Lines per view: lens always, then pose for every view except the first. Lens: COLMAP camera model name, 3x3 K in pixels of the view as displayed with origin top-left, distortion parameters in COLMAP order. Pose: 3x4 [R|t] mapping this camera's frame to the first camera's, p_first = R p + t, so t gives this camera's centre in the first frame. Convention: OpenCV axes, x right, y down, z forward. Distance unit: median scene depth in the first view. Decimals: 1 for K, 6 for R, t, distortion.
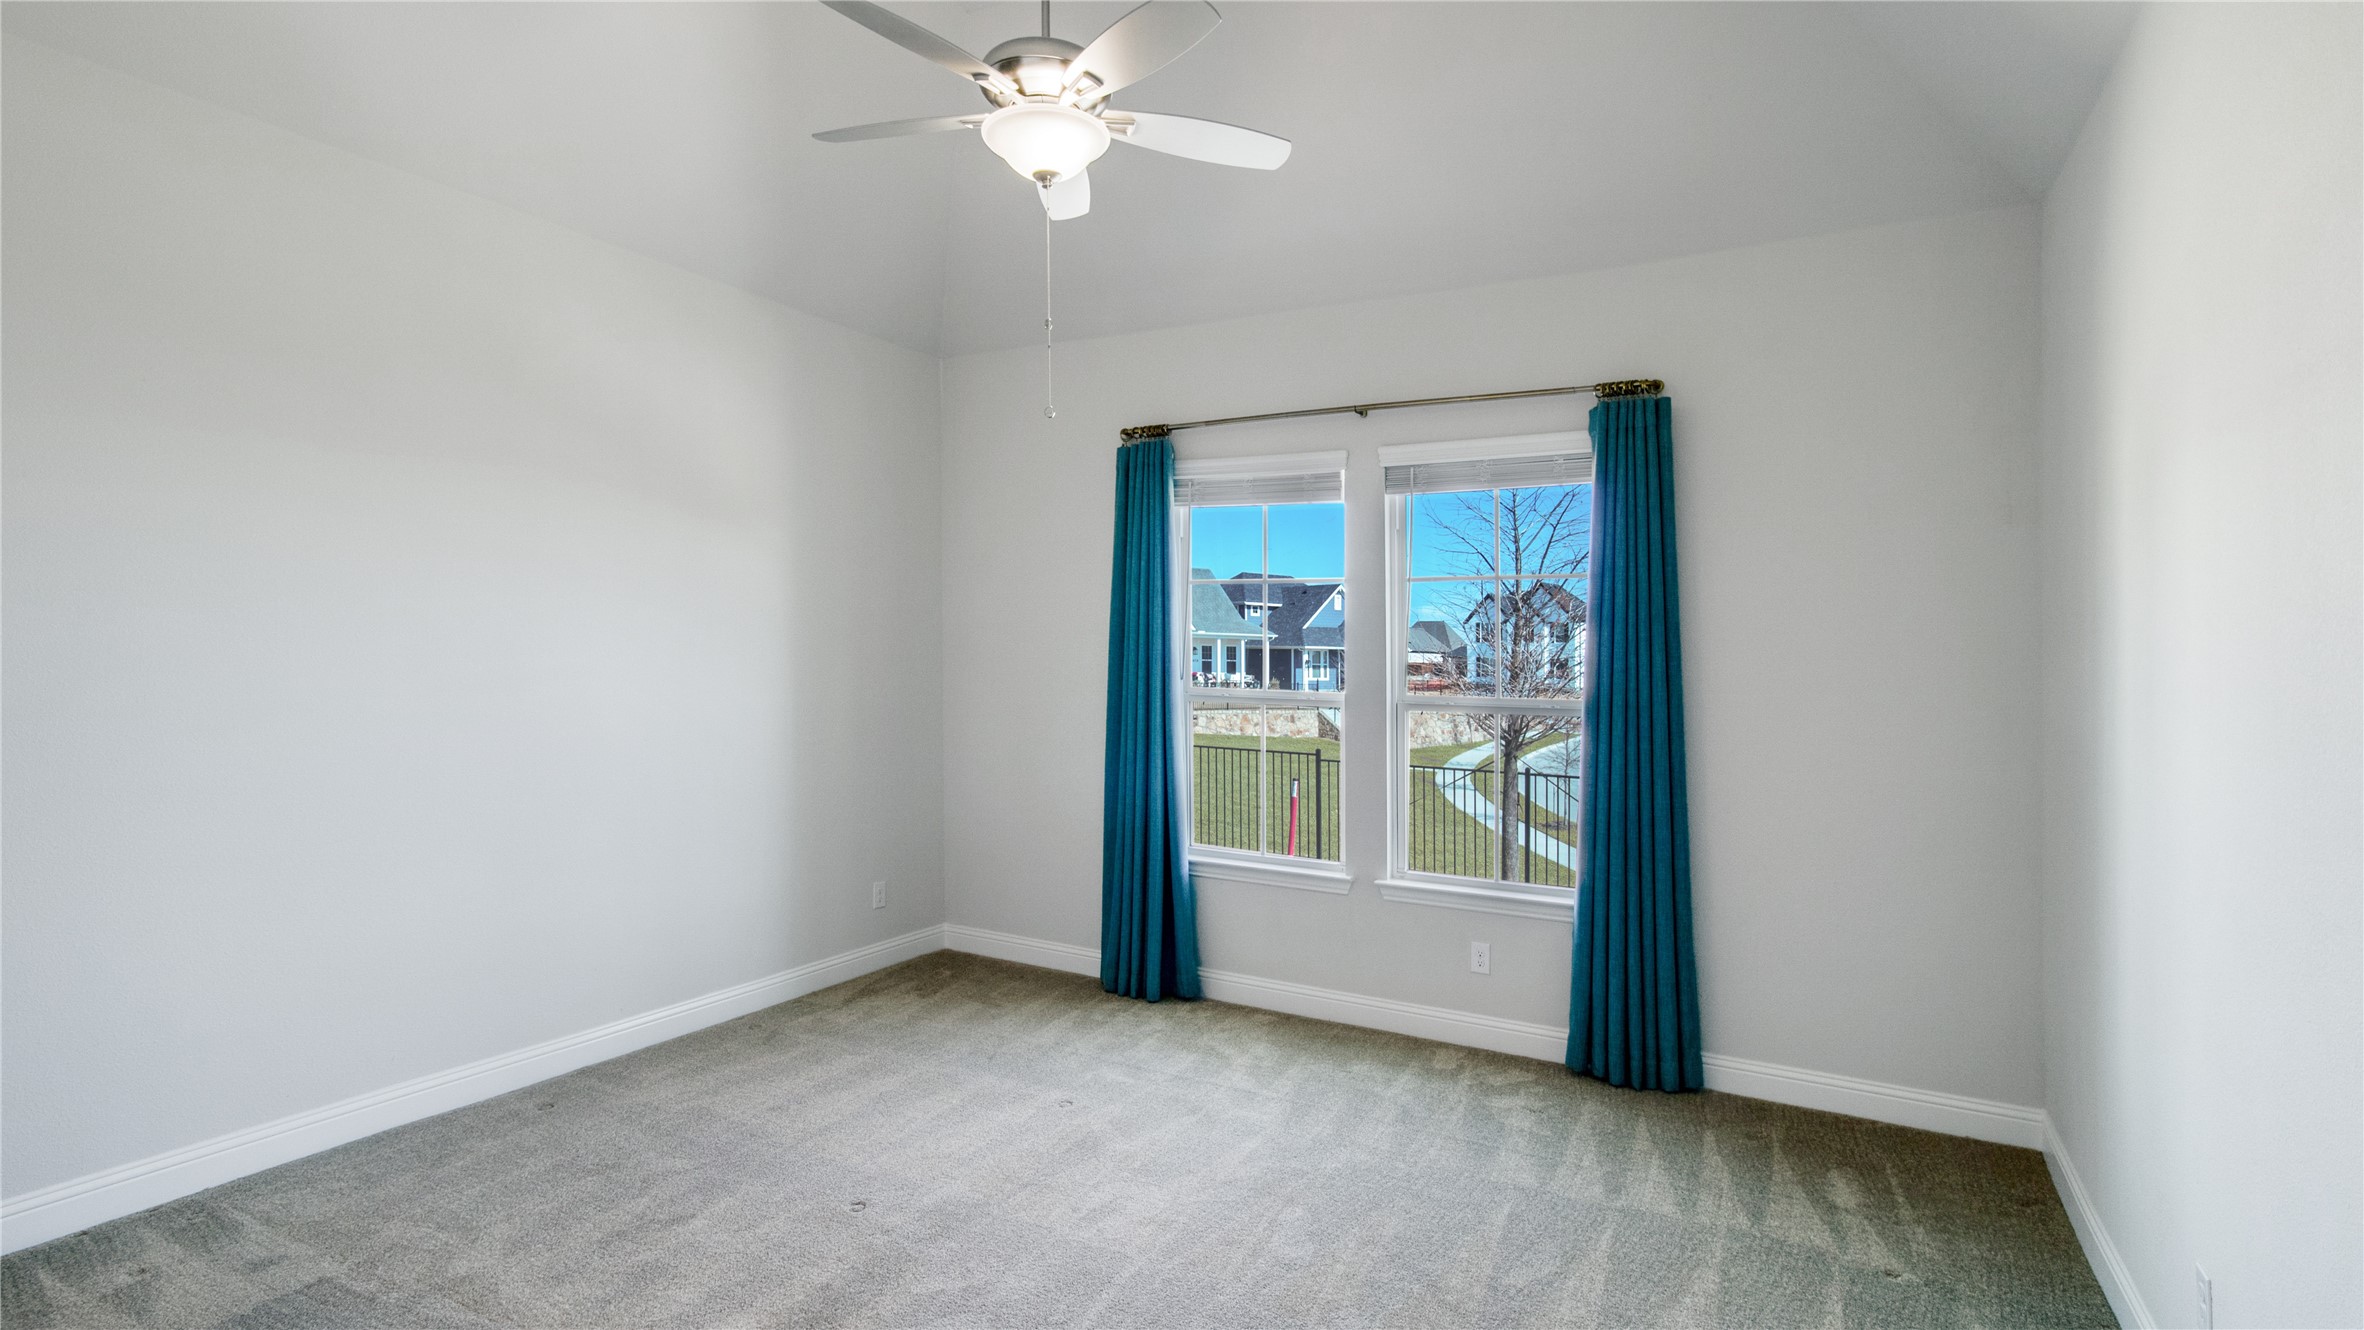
lens RADIAL K [[1161.8, 0, 1149.7], [0, 1161.8, 632.9], [0, 0, 1]] dist [-0.008071, 0.009205]
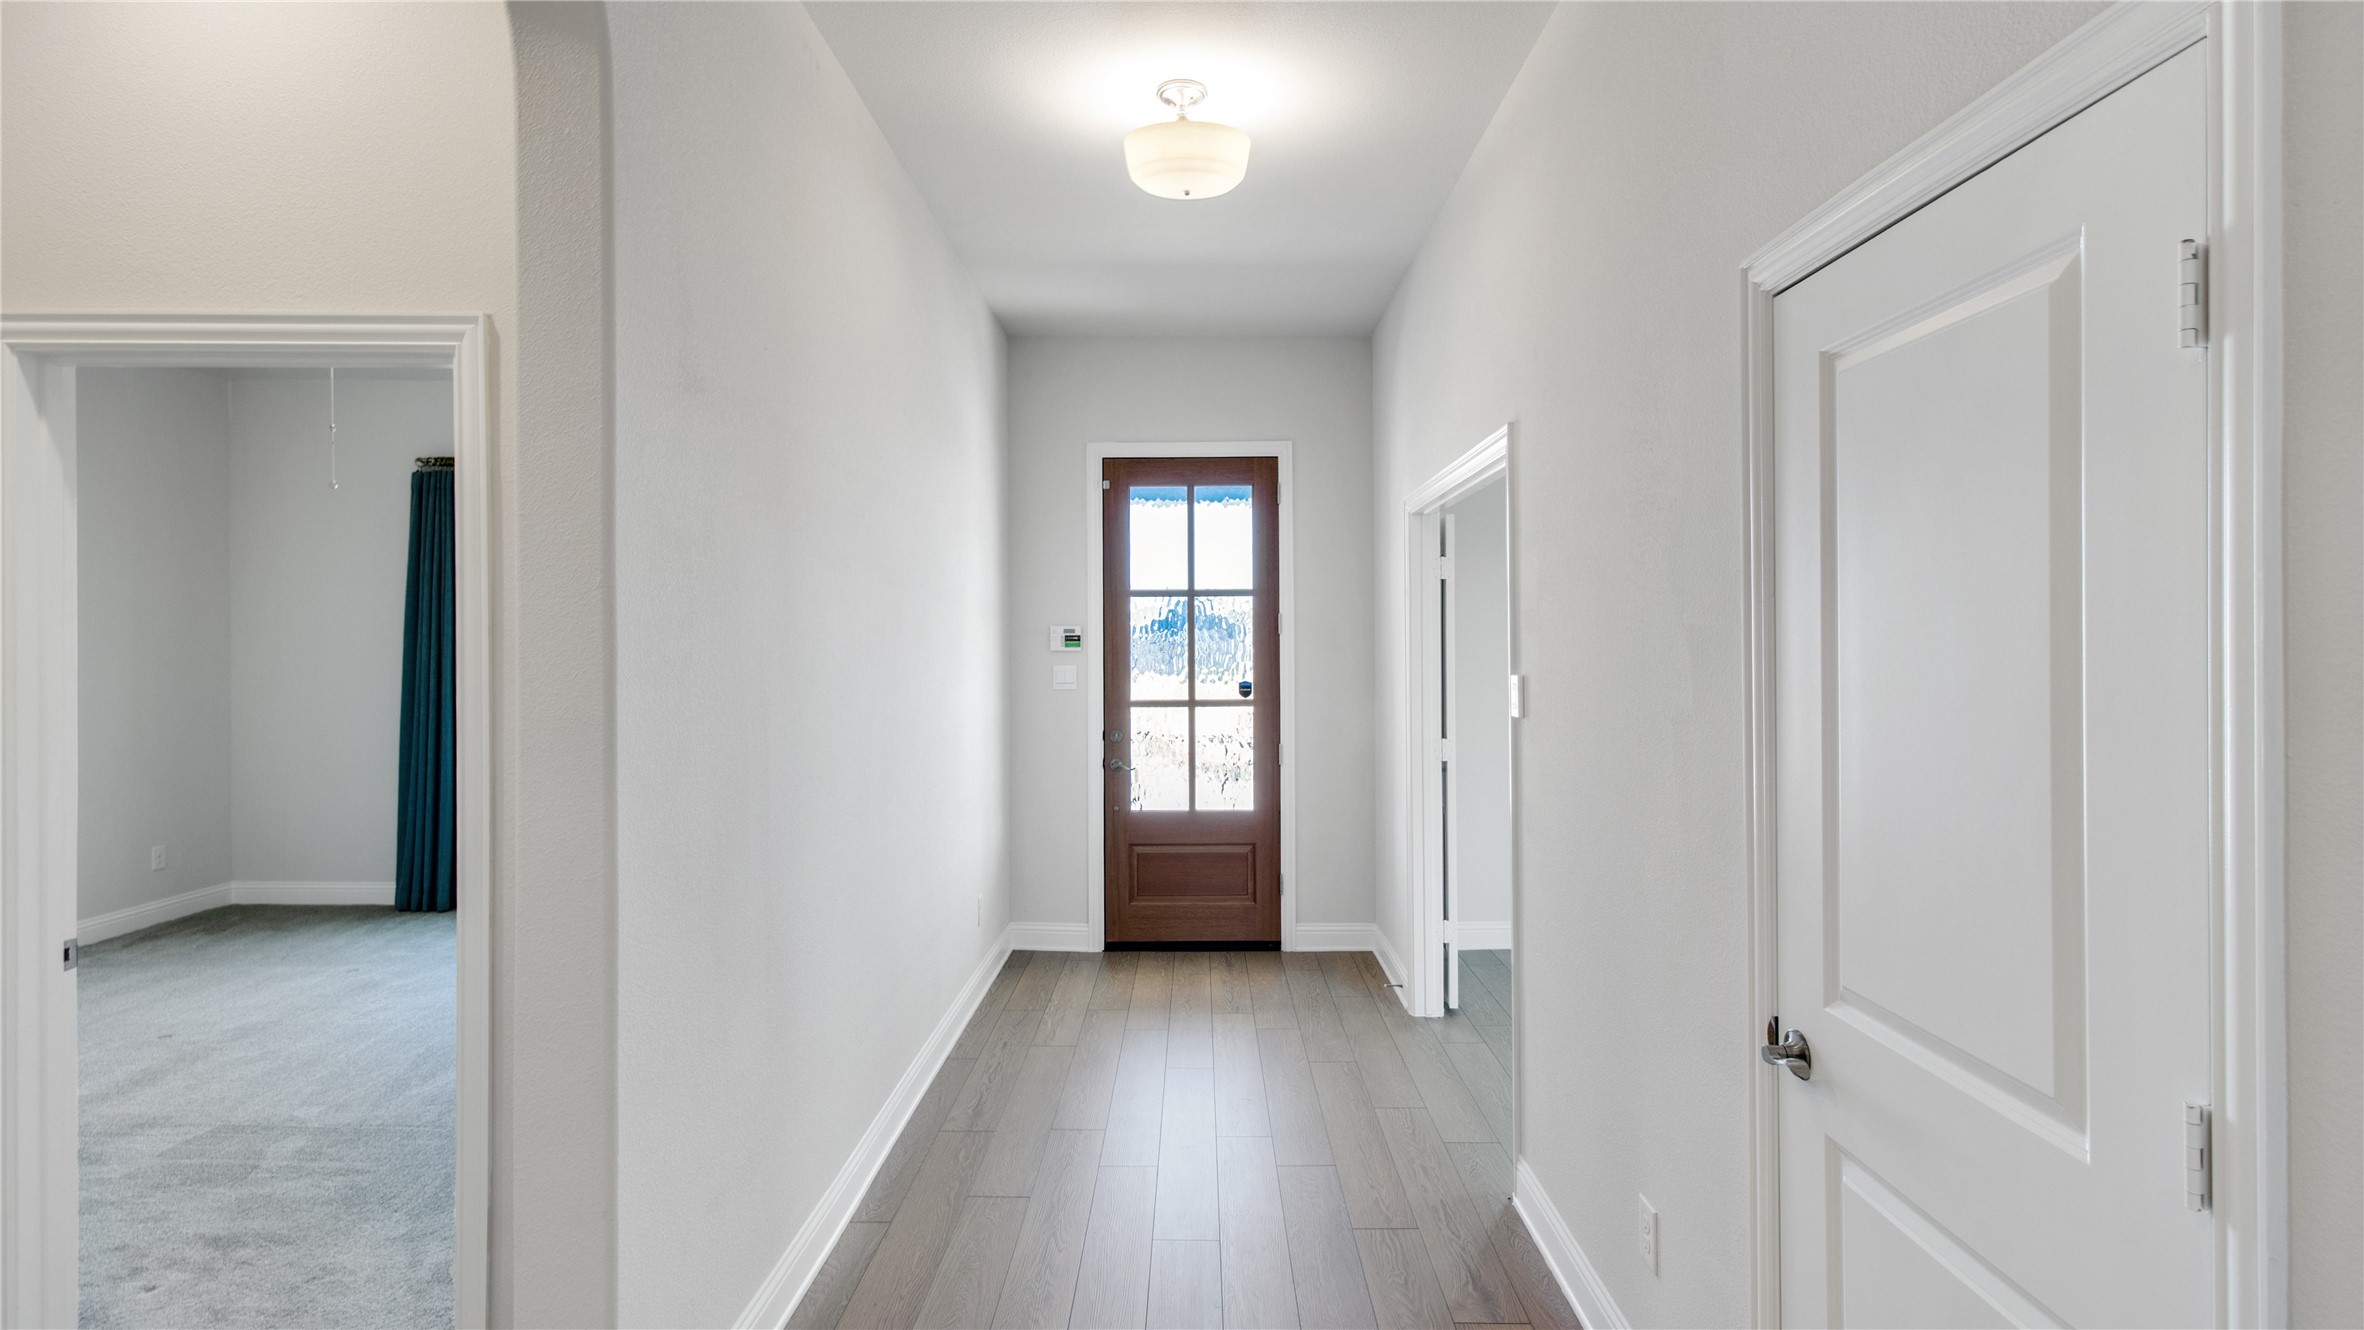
lens RADIAL K [[1161.8, 0, 1156.2], [0, 1161.8, 613.8], [0, 0, 1]] dist [-0.008071, 0.009205]
pose [[0.873126, 0.002696, 0.487487, 0.069369], [-0.001506, 0.999995, -0.002832, -0.006703], [-0.487492, 0.001738, 0.873126, -0.519600]]
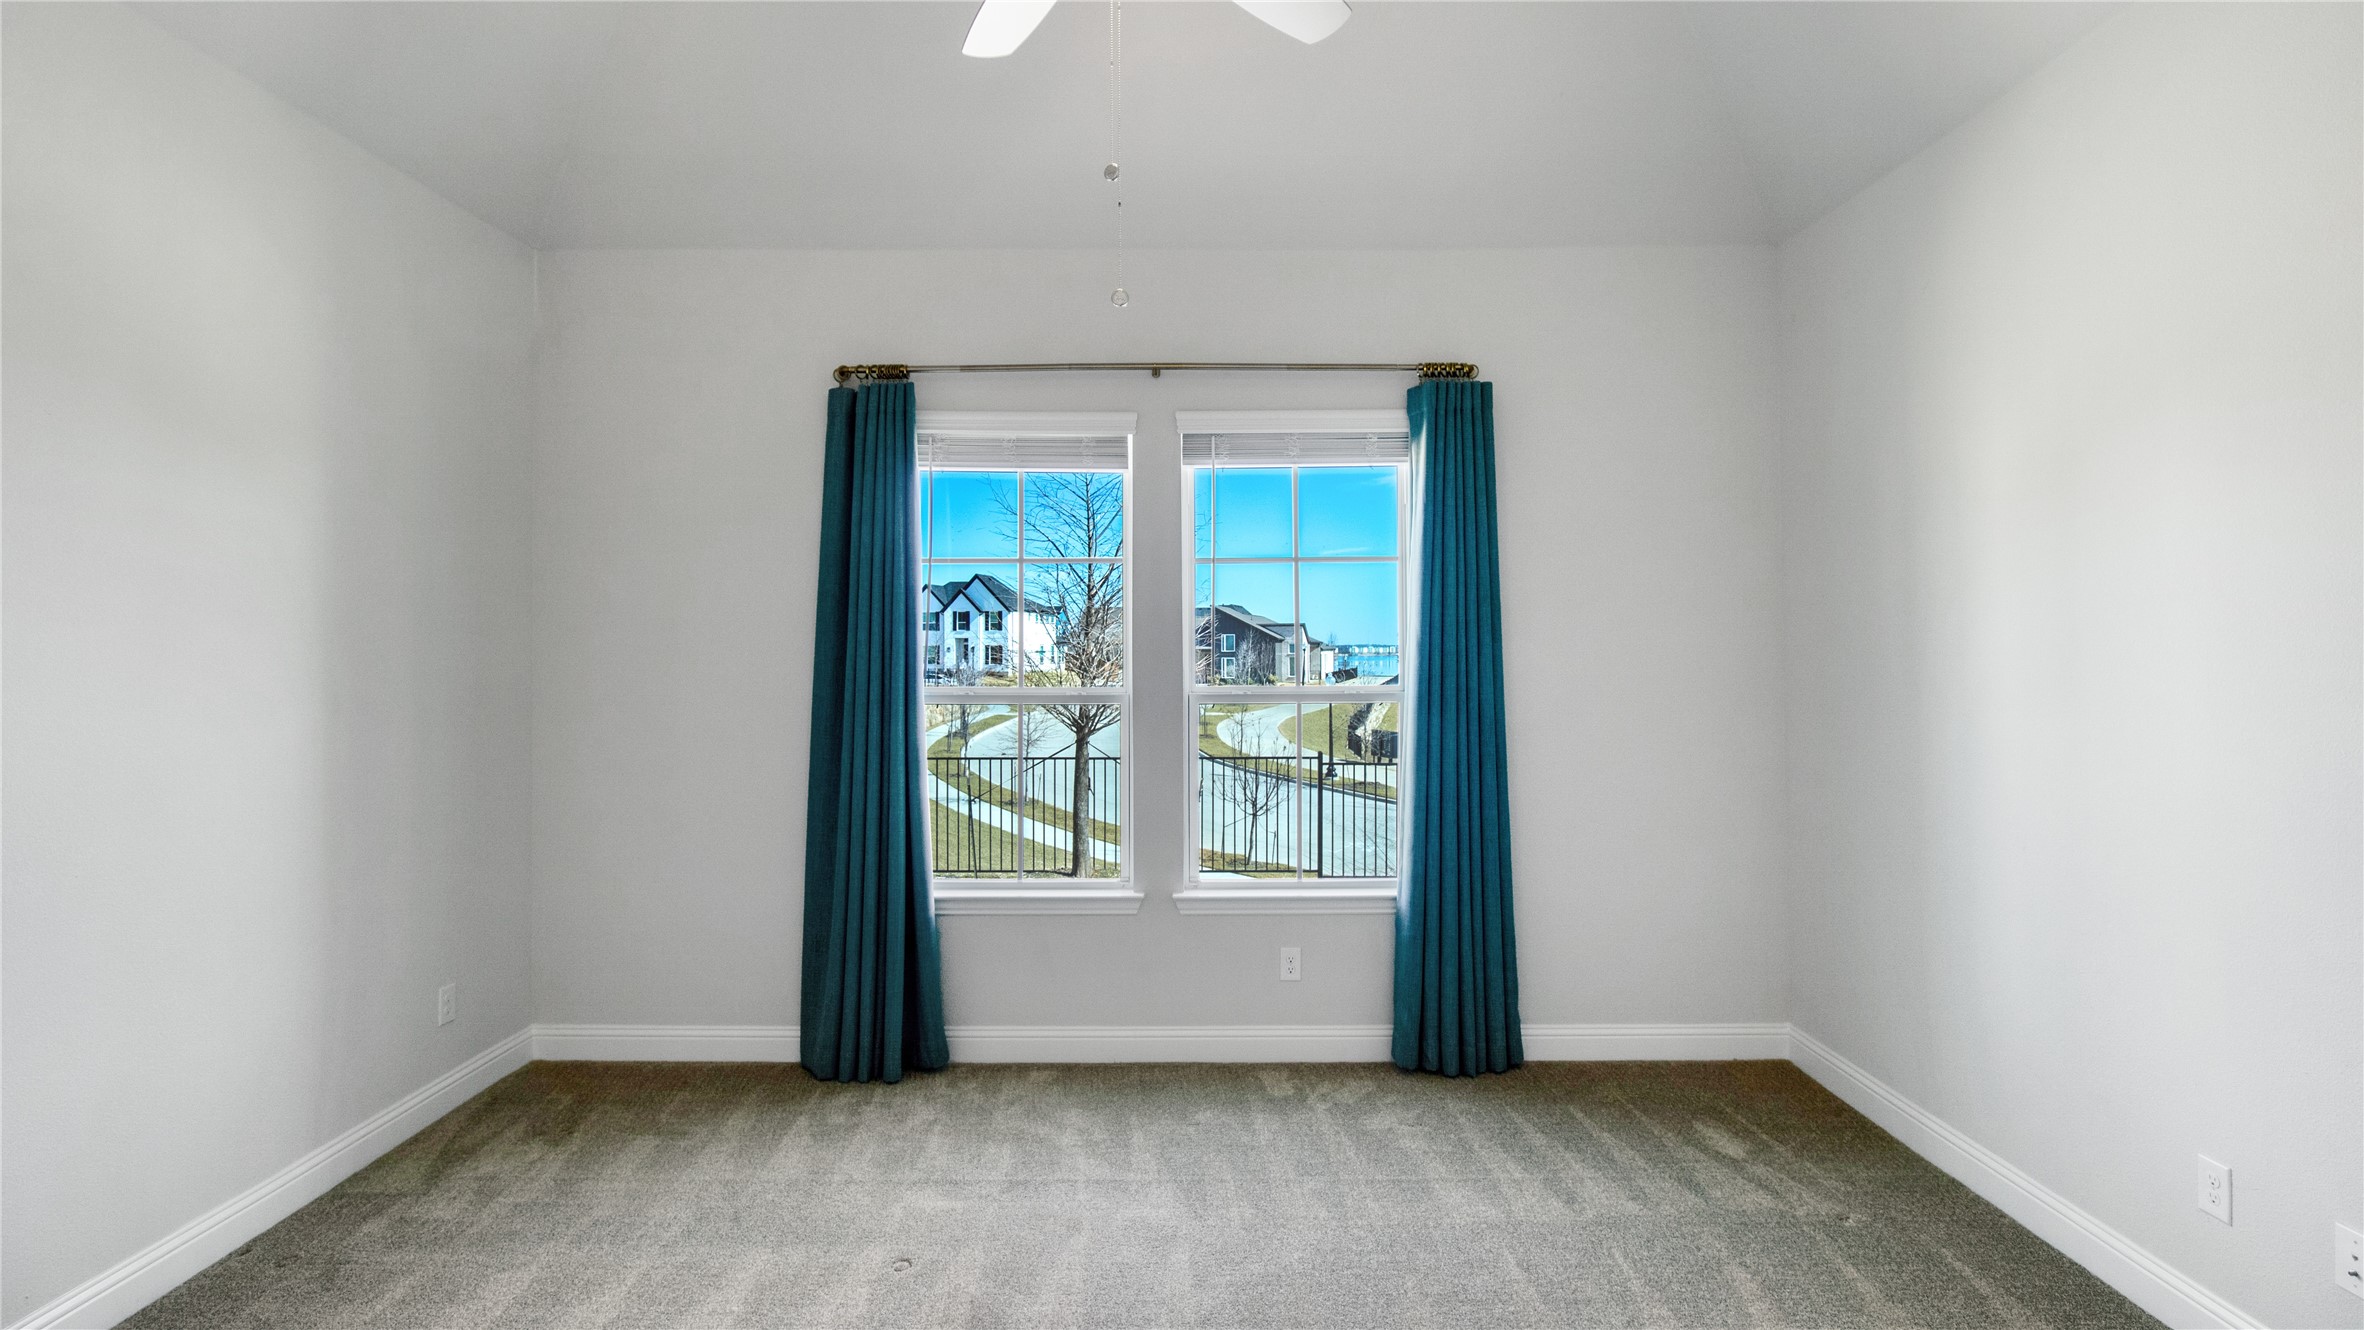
lens RADIAL K [[1123.0, 0, 1204.0], [0, 1123.0, 594.7], [0, 0, 1]] dist [0.003078, -0.007901]
pose [[0.864241, 0.001647, 0.503075, -0.216133], [0.010755, 0.999706, -0.021750, 0.001287], [-0.502963, 0.024208, 0.863969, 0.230987]]
